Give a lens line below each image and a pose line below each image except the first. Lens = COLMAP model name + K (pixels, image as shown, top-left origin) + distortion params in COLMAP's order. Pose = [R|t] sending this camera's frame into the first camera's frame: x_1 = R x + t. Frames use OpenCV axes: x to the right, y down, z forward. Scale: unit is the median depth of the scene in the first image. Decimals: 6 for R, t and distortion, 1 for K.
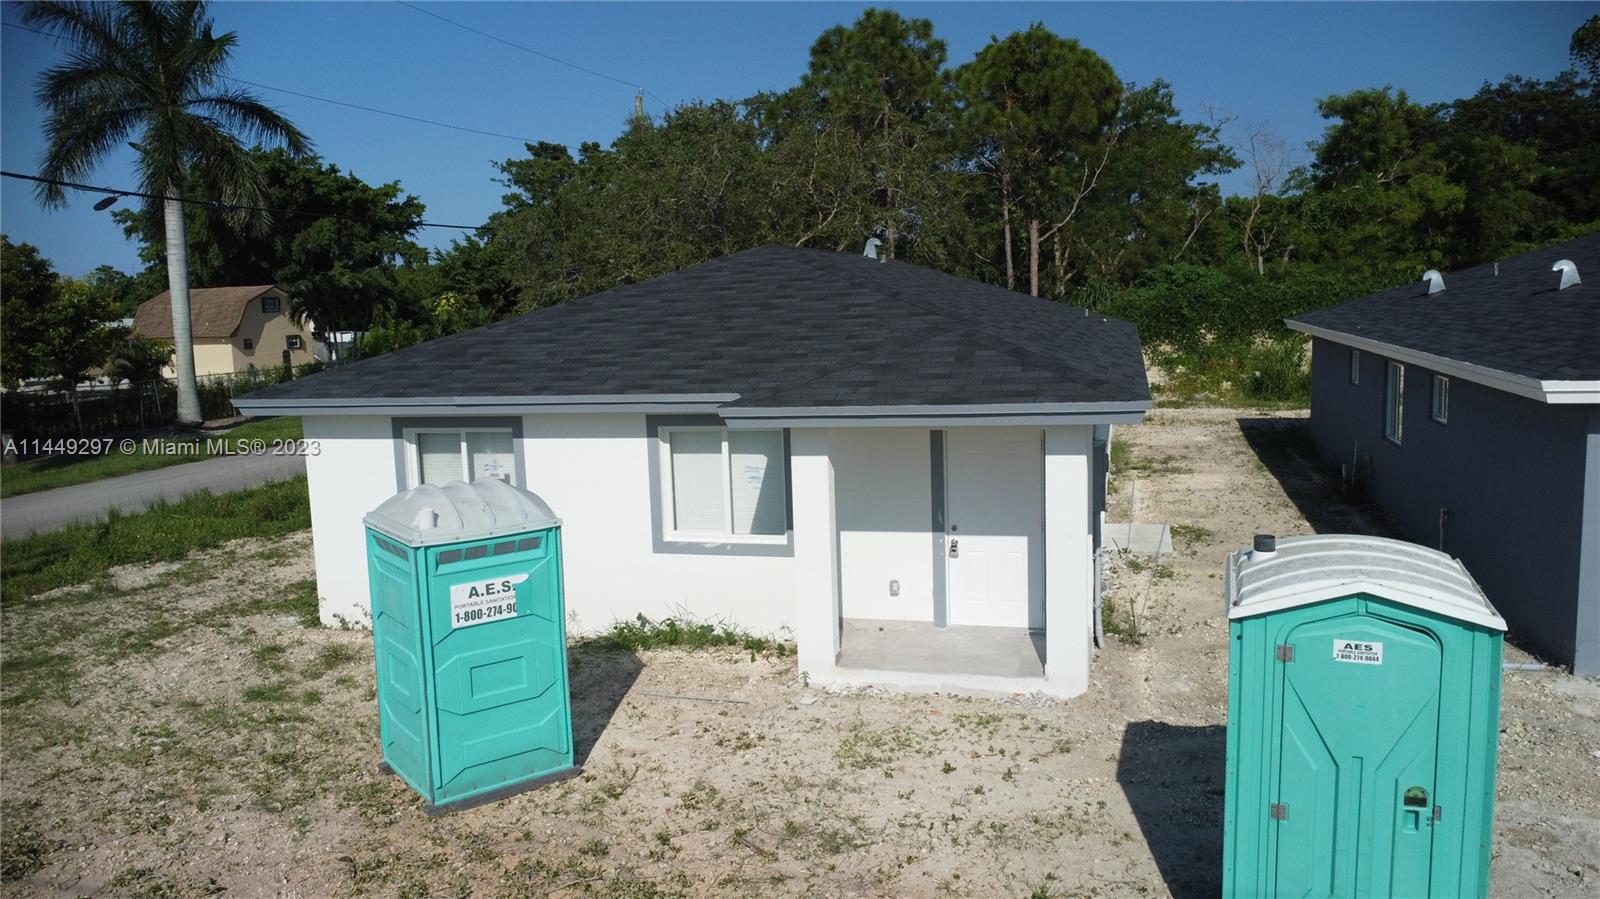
lens RADIAL K [[1193.9, 0, 792.7], [0, 1193.9, 449.7], [0, 0, 1]] dist [0.001298, 0.001951]
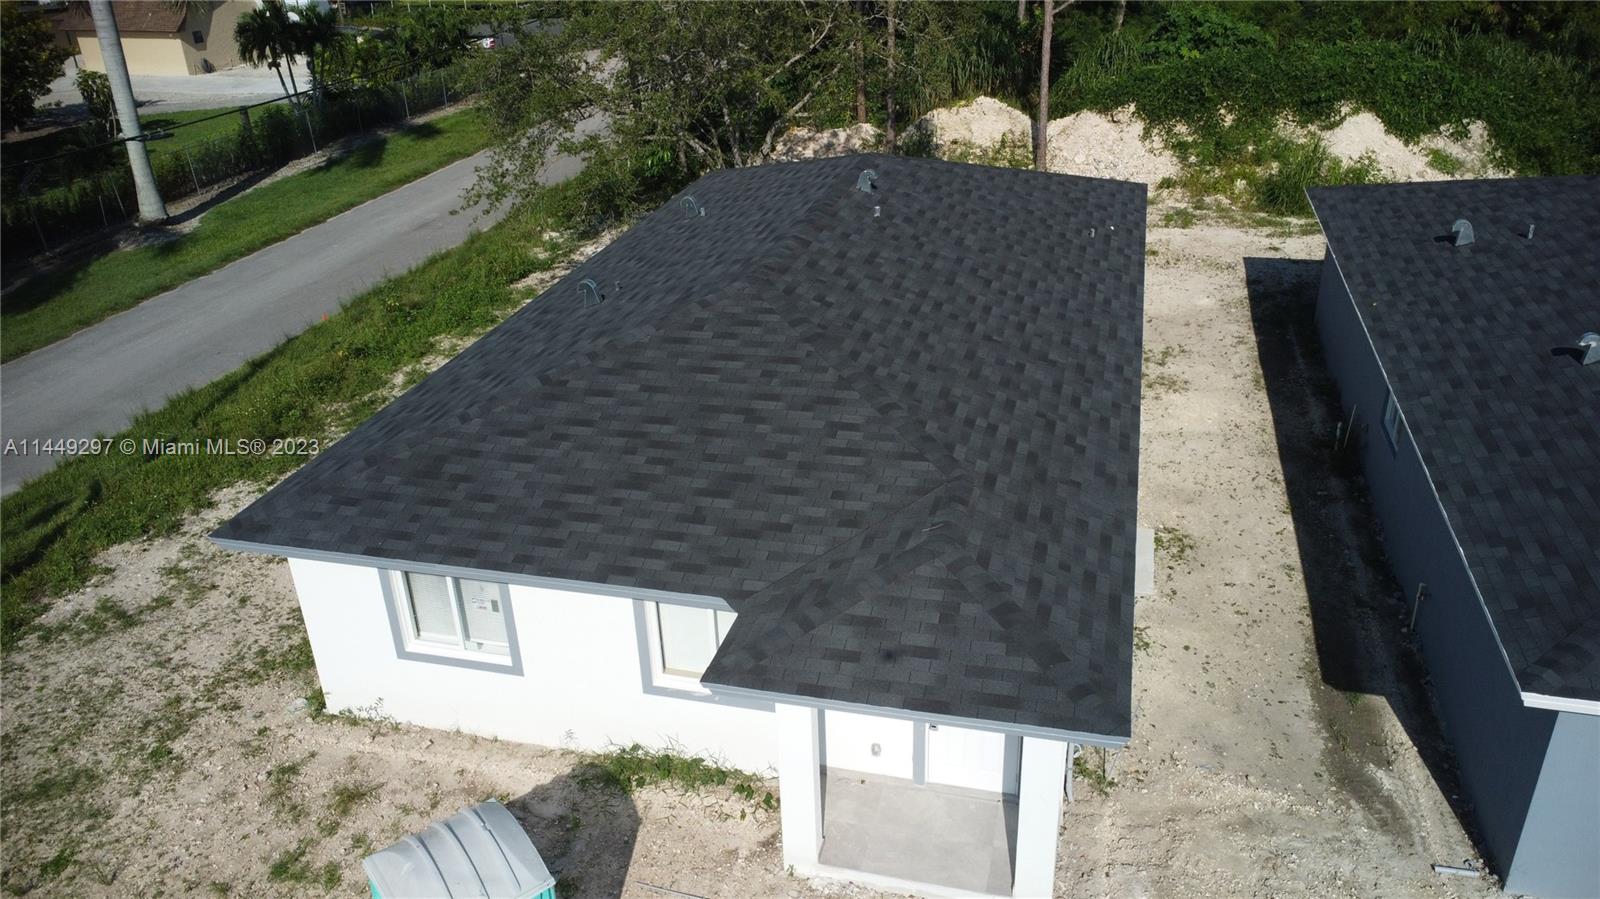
lens RADIAL K [[1193.9, 0, 794.2], [0, 1193.9, 451.1], [0, 0, 1]] dist [0.001298, 0.001951]
pose [[0.999980, -0.005636, 0.002863, 0.011404], [0.004410, 0.946428, 0.322885, -0.444584], [-0.004529, -0.322866, 0.946434, 0.091745]]
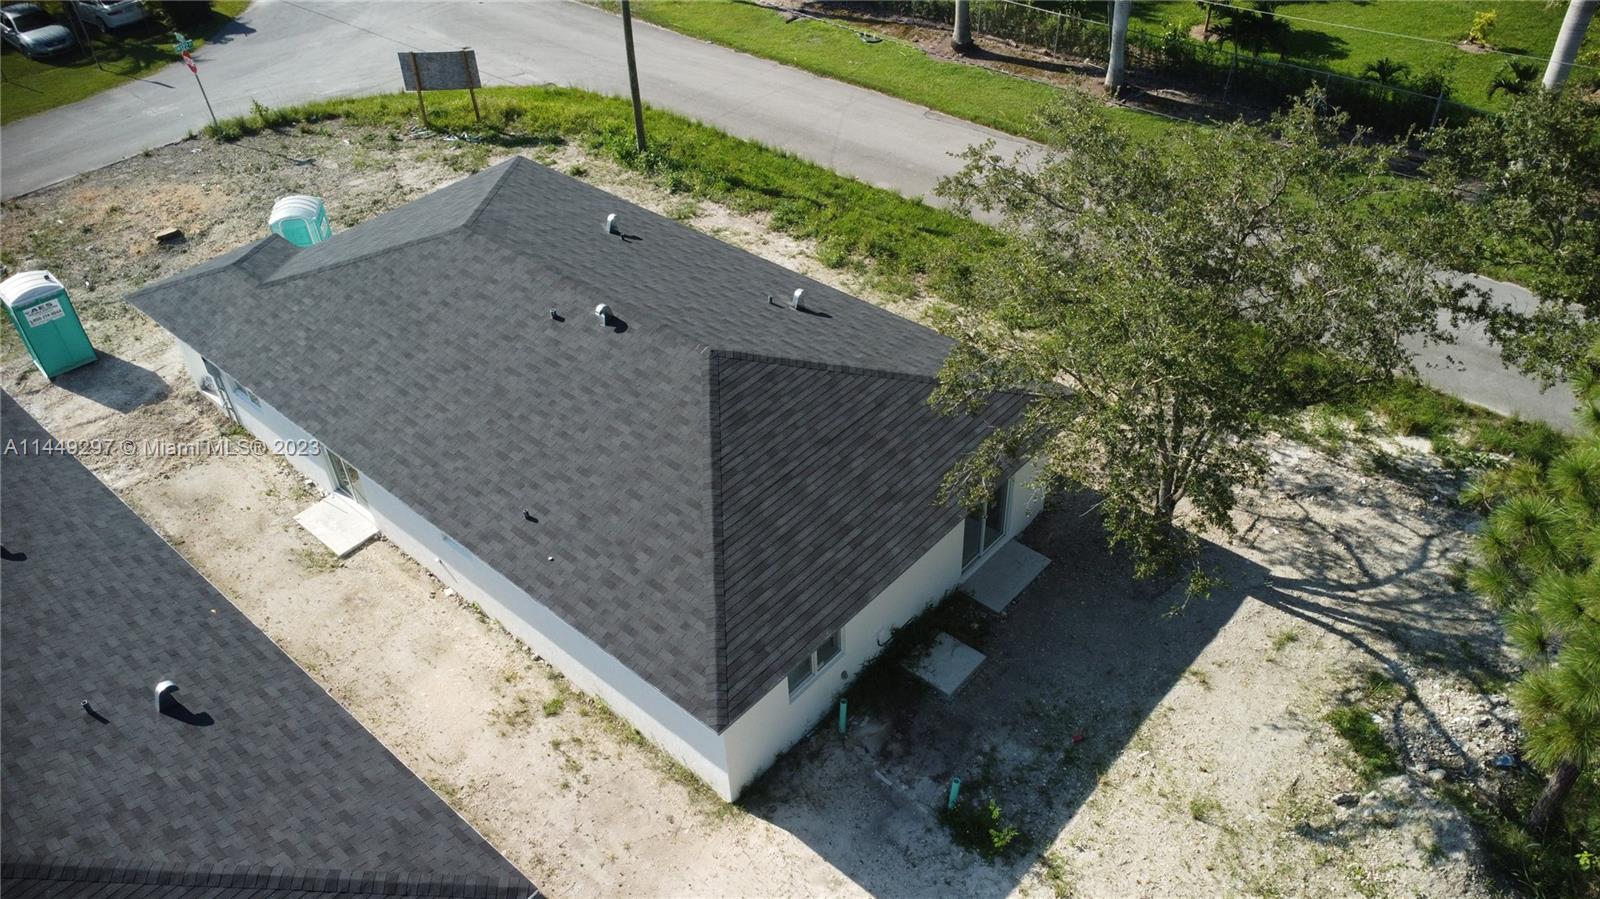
lens RADIAL K [[1193.9, 0, 794.8], [0, 1193.9, 452.4], [0, 0, 1]] dist [0.001298, 0.001951]
pose [[-0.439249, 0.603814, -0.665184, 1.236622], [-0.063999, 0.717525, 0.693587, -1.327231], [0.896083, 0.347229, -0.276529, 2.427668]]
